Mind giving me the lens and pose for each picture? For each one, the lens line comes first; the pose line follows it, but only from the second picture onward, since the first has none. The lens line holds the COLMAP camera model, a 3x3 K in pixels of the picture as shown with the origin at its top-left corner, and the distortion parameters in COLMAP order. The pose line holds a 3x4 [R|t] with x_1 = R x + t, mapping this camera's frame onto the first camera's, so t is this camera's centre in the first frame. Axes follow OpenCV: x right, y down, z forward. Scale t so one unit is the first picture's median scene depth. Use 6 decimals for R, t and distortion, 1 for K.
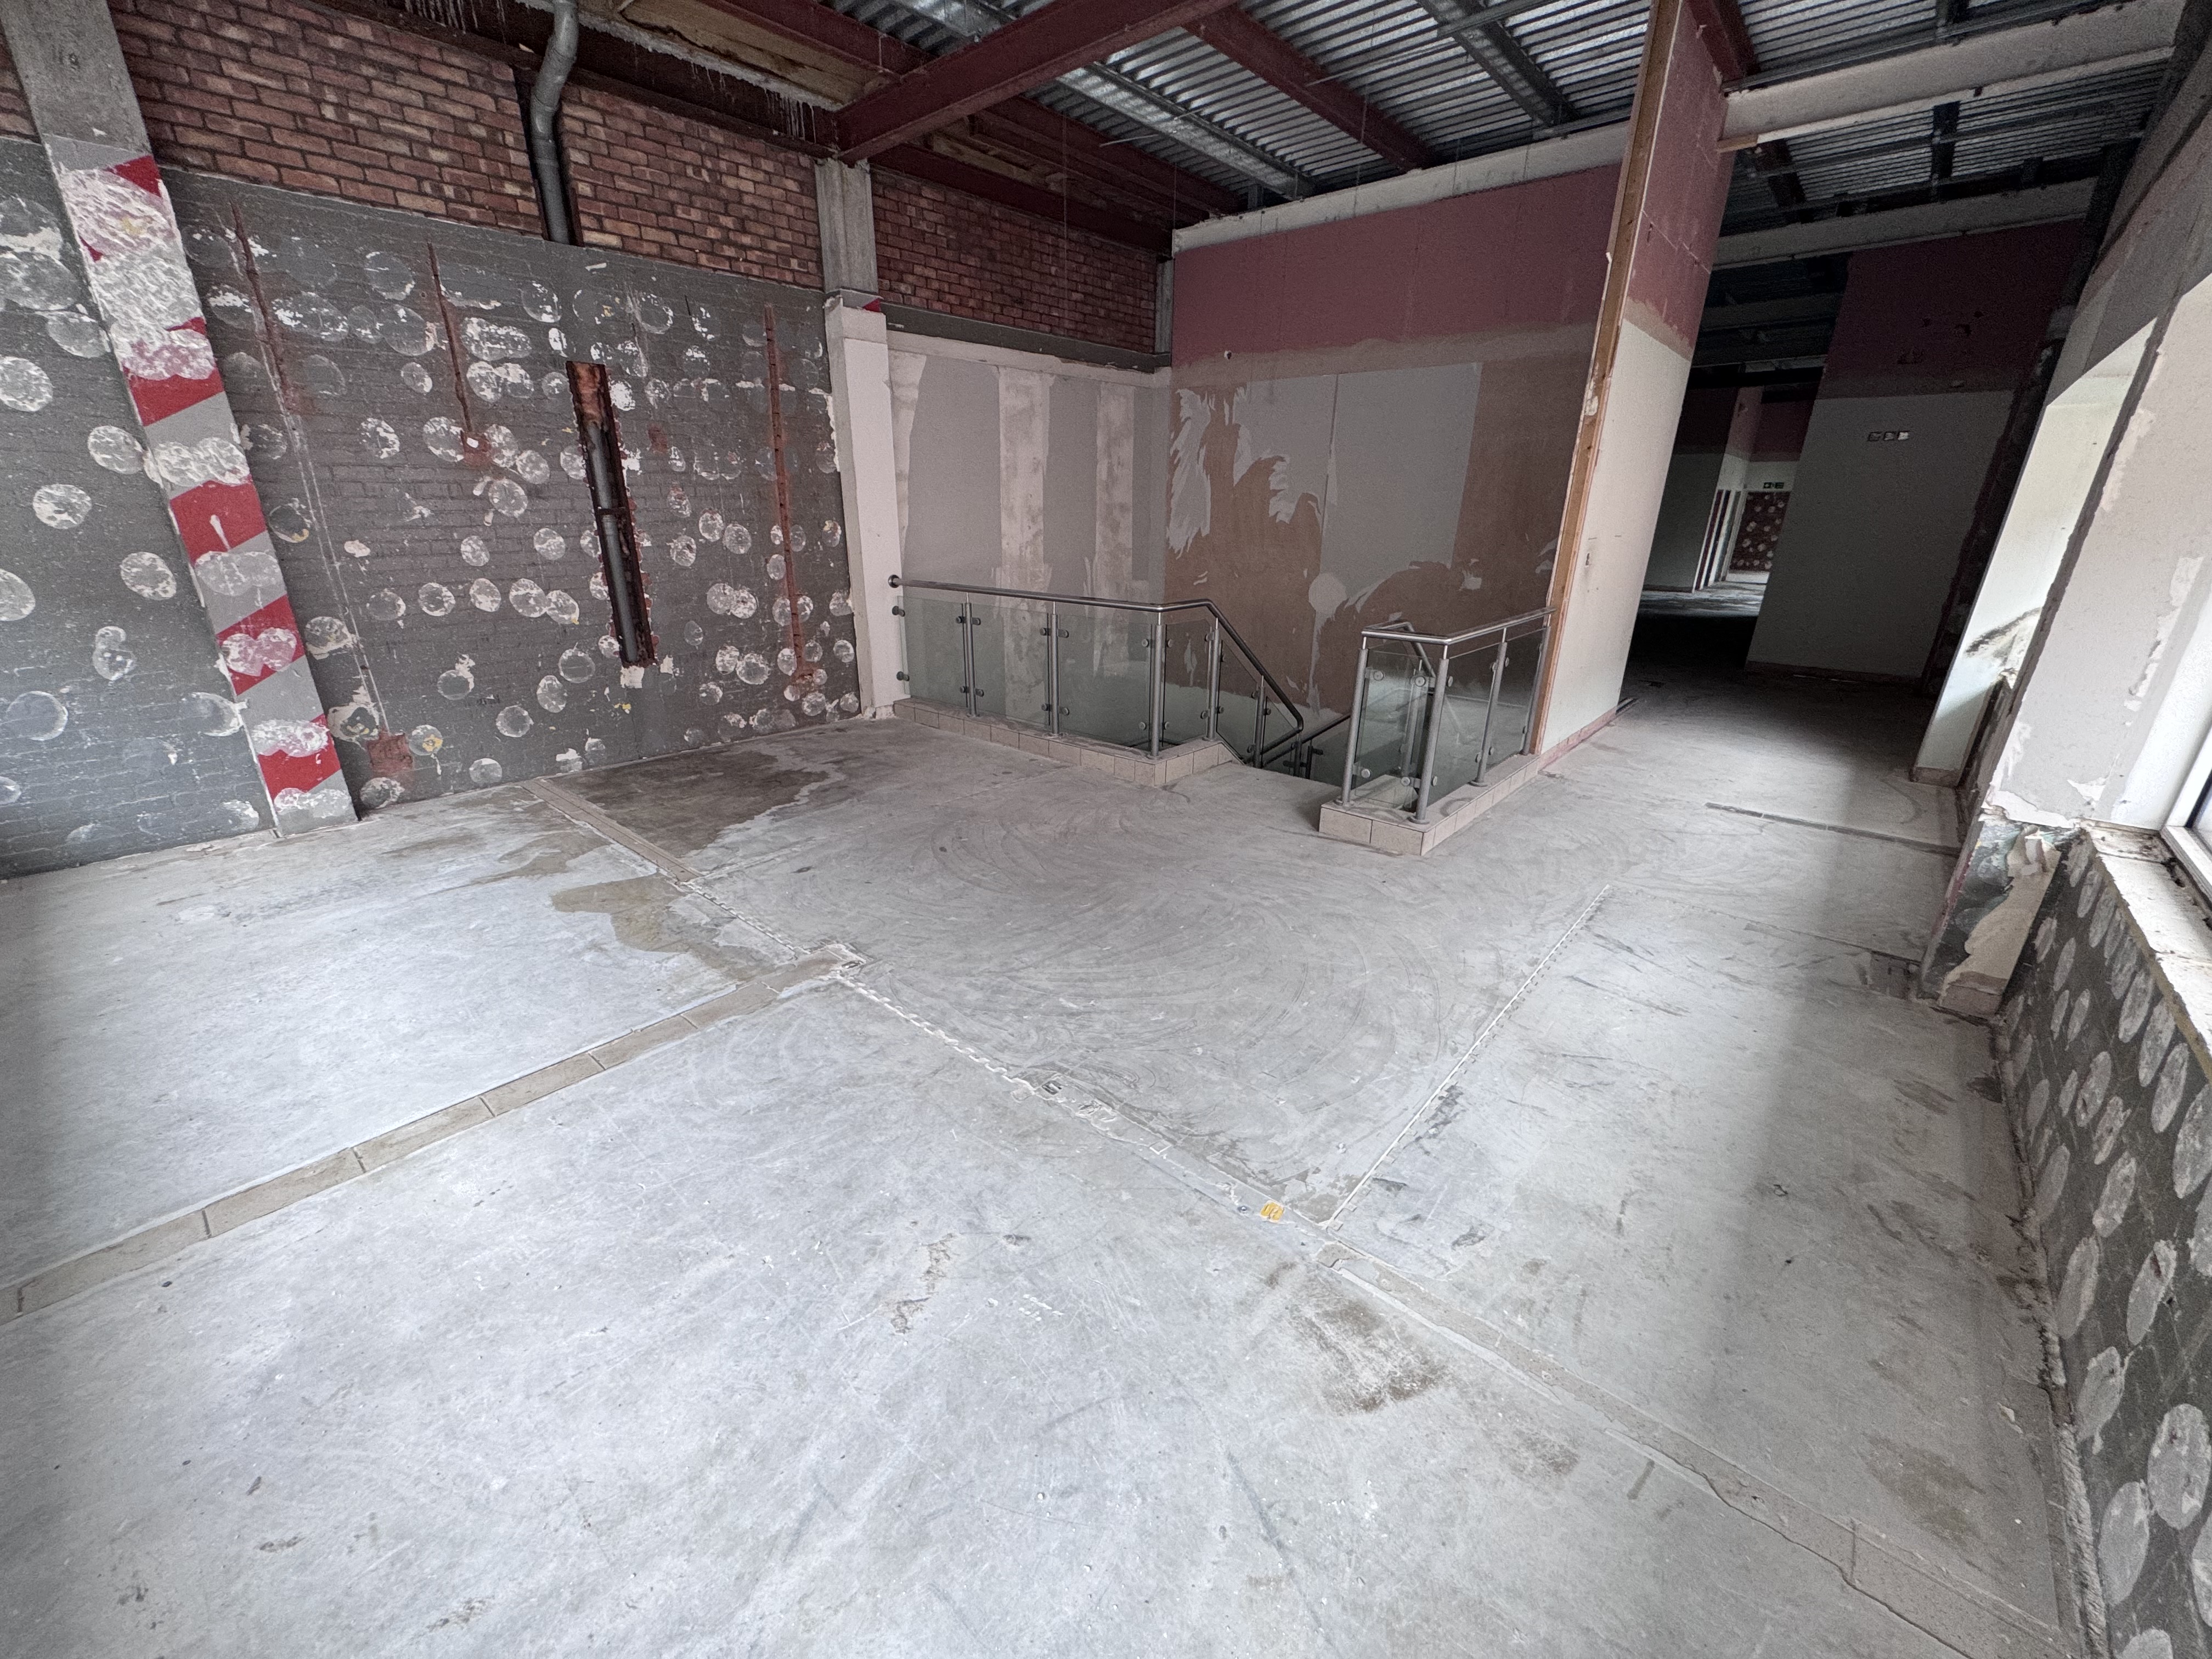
lens RADIAL K [[878.1, 0, 1106.8], [0, 878.1, 831.7], [0, 0, 1]] dist [-0.003164, -0.000031]
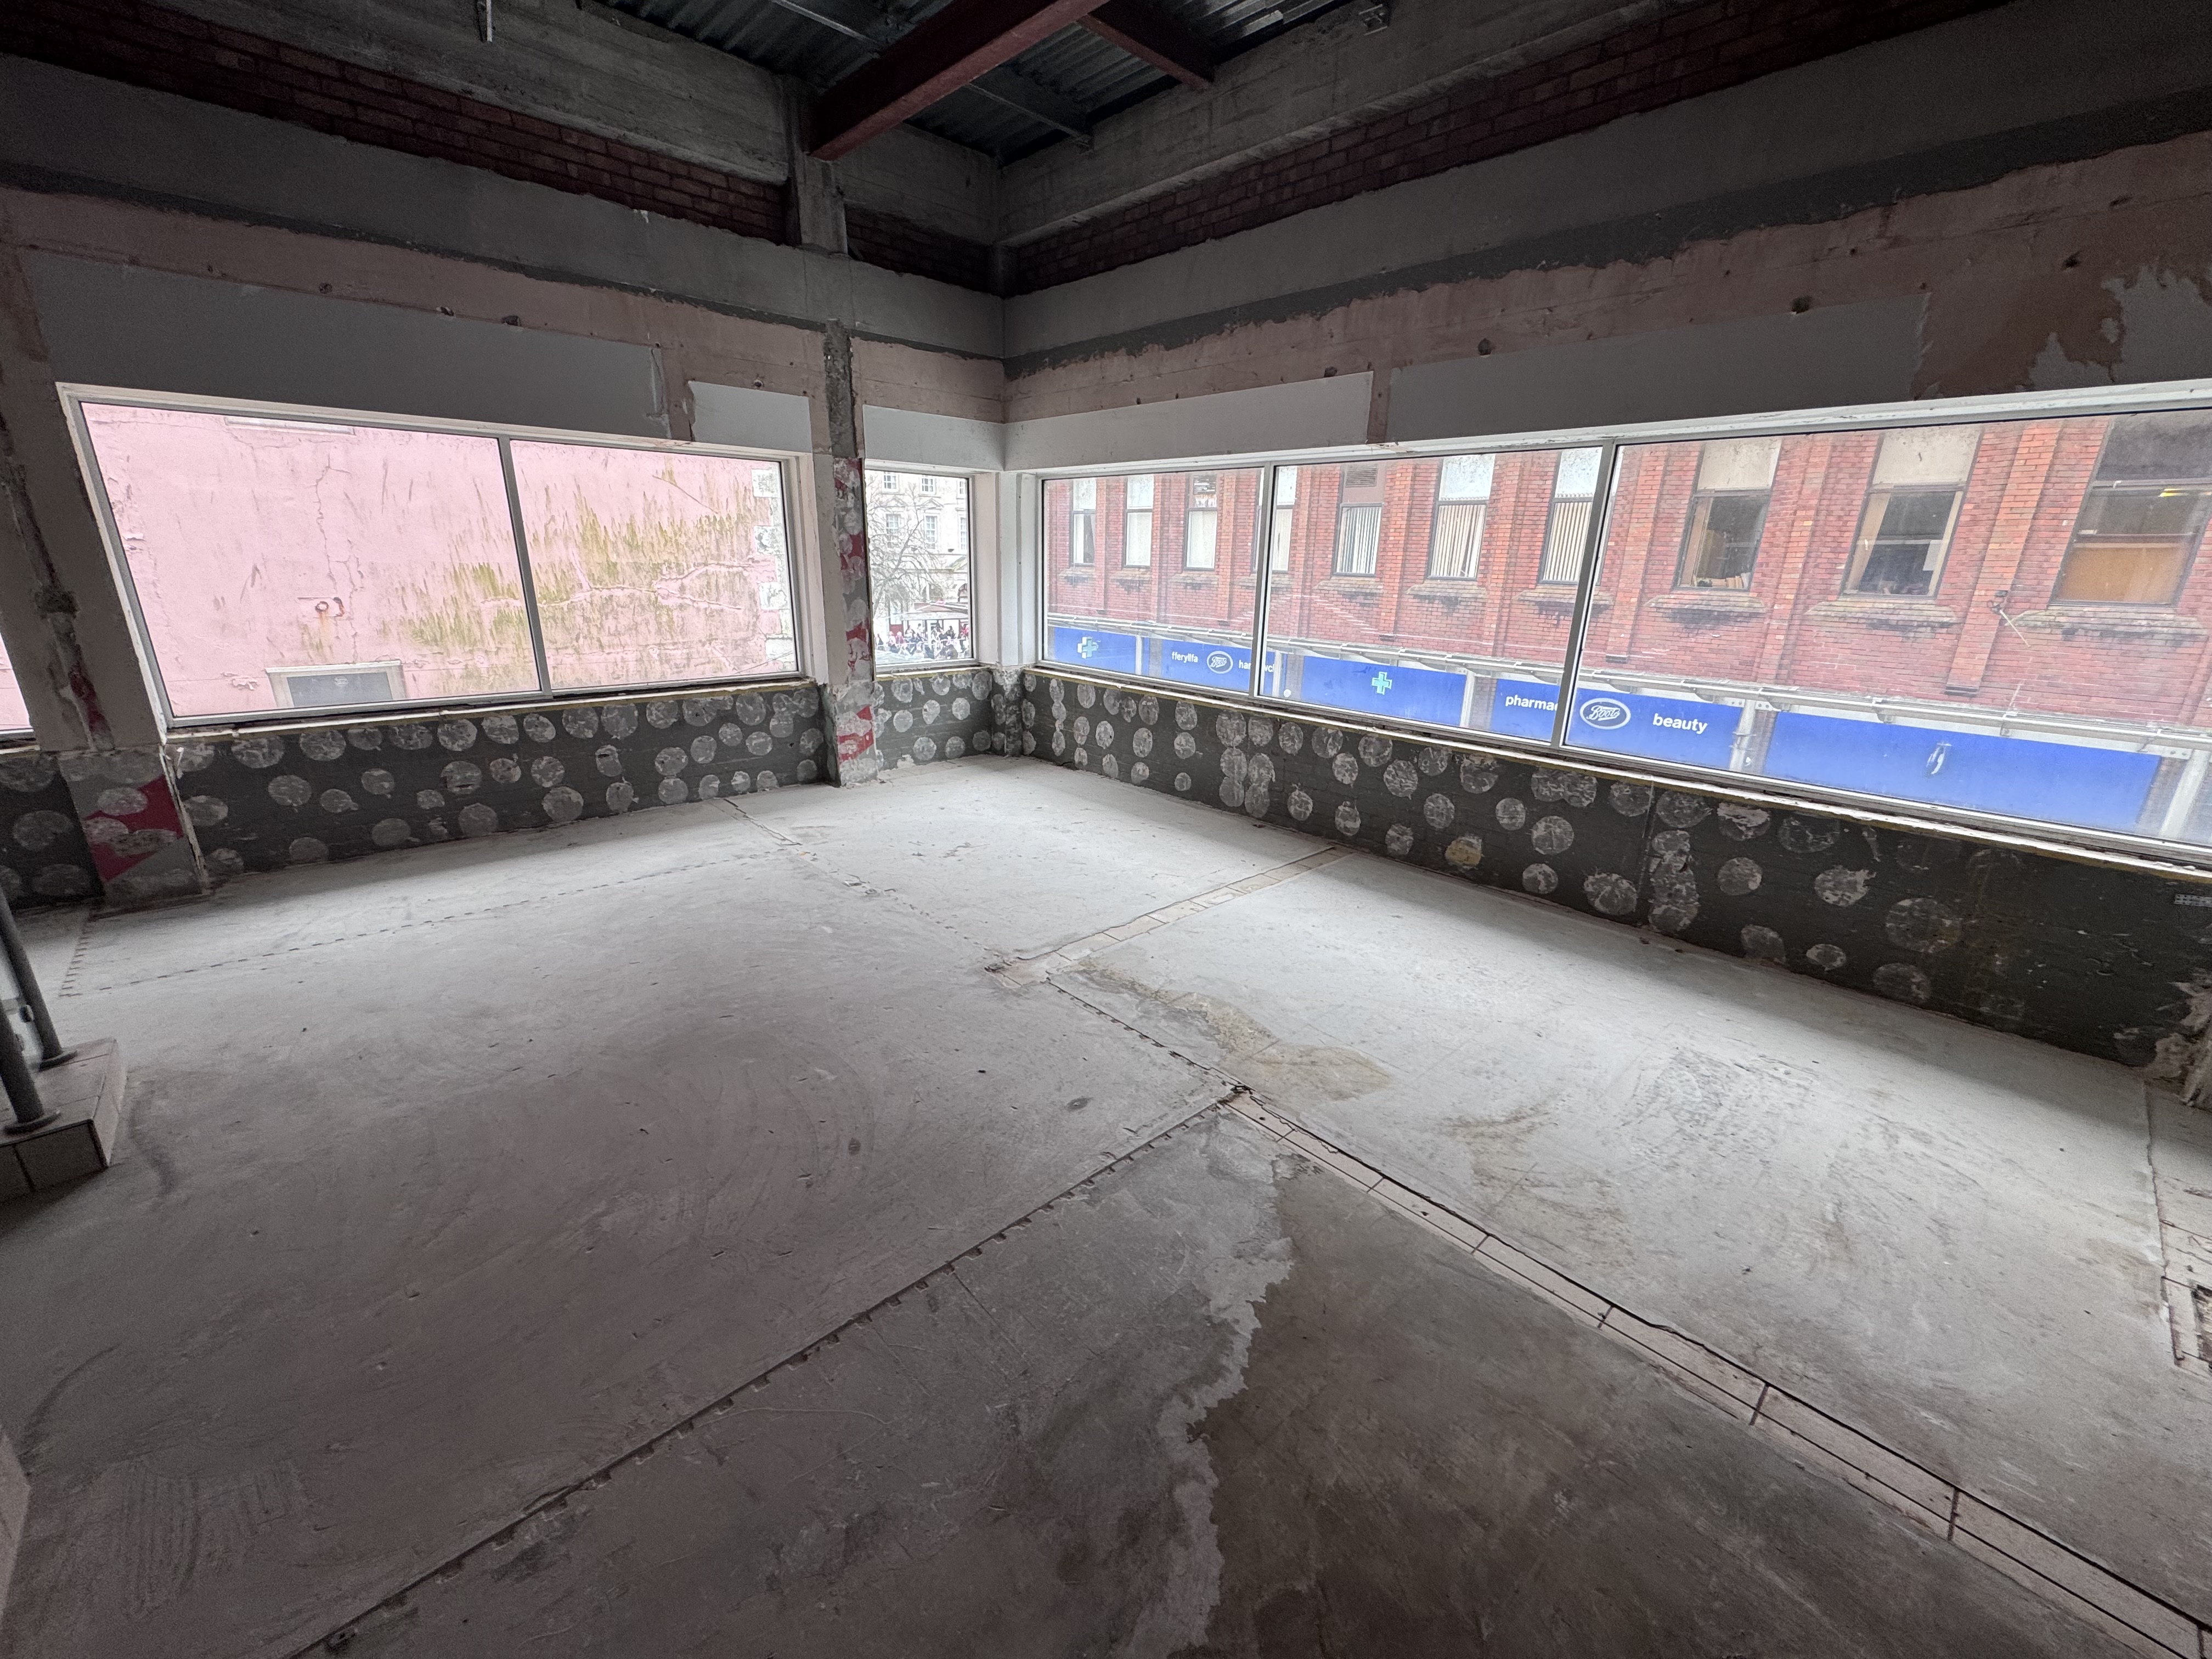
lens RADIAL K [[878.1, 0, 1106.8], [0, 878.1, 831.7], [0, 0, 1]] dist [-0.003164, -0.000031]
pose [[-0.994025, -0.062201, 0.089691, -0.387411], [0.006632, 0.785793, 0.618453, -0.490768], [-0.108947, 0.615353, -0.780686, 1.298627]]
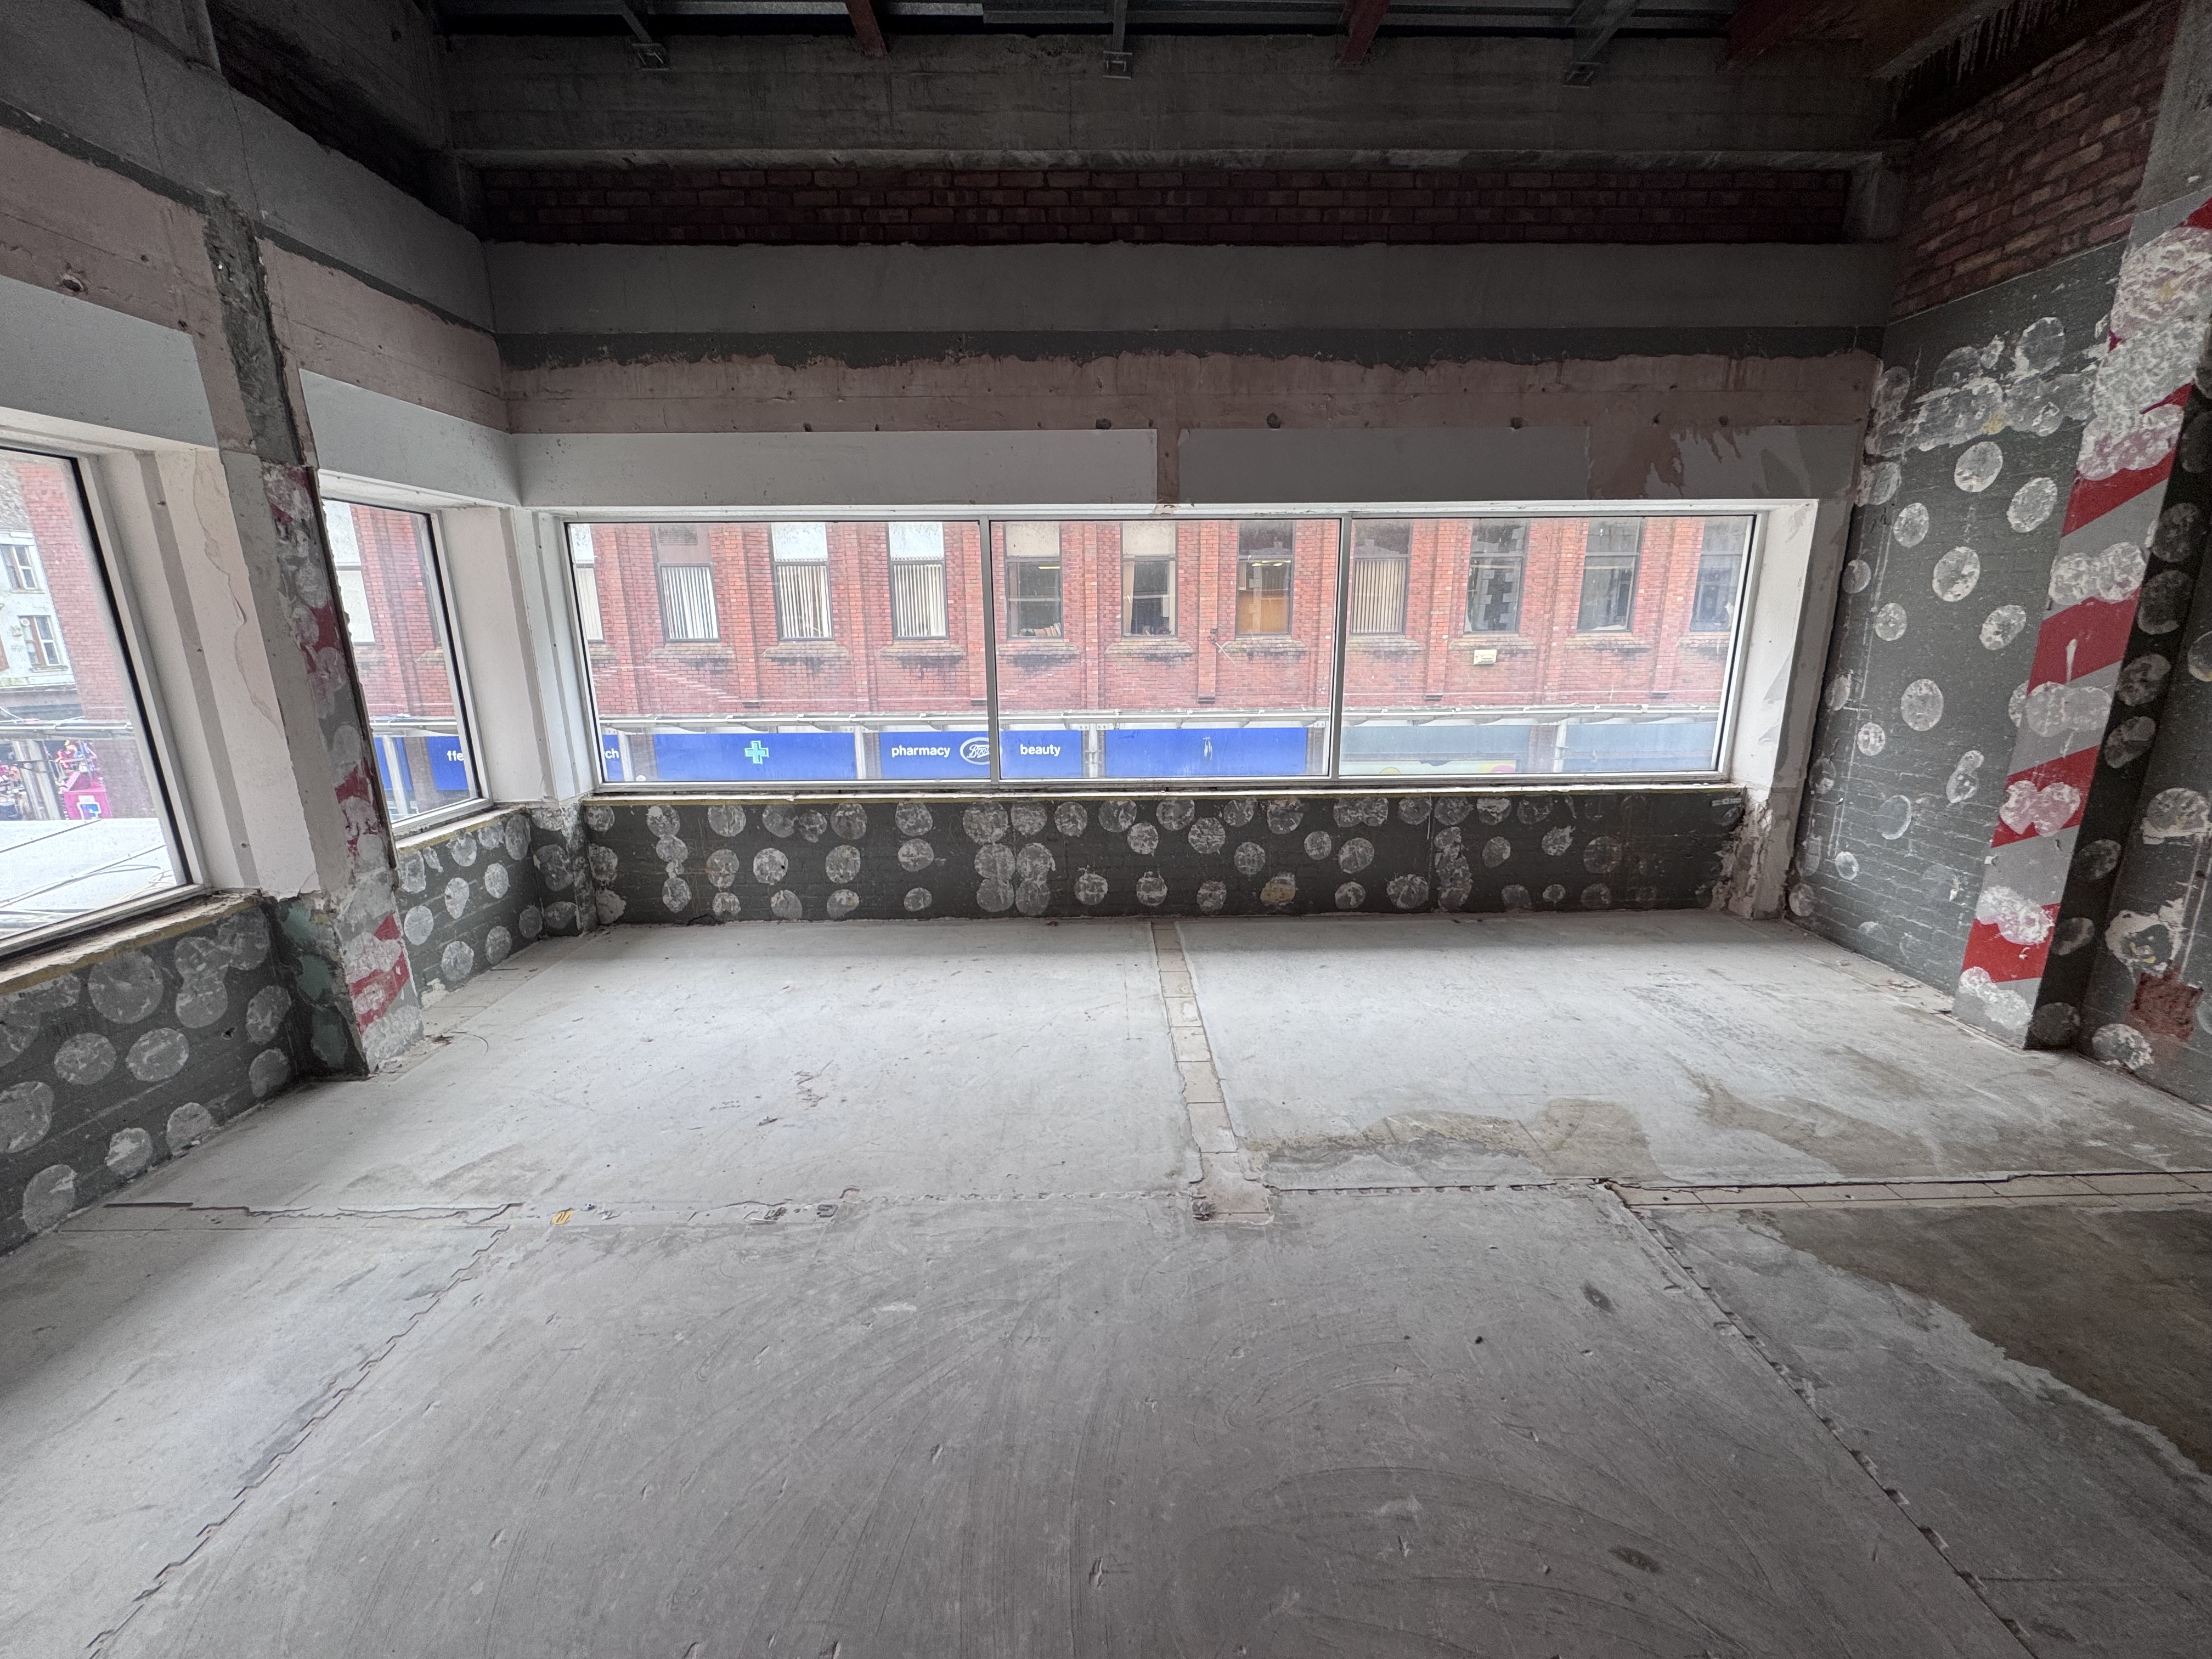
lens RADIAL K [[878.1, 0, 1106.8], [0, 878.1, 831.7], [0, 0, 1]] dist [-0.003164, -0.000031]
pose [[-0.744164, 0.154612, -0.649858, 0.160536], [-0.234167, 0.850733, 0.470552, -0.349109], [0.625608, 0.502343, -0.596880, 0.926850]]
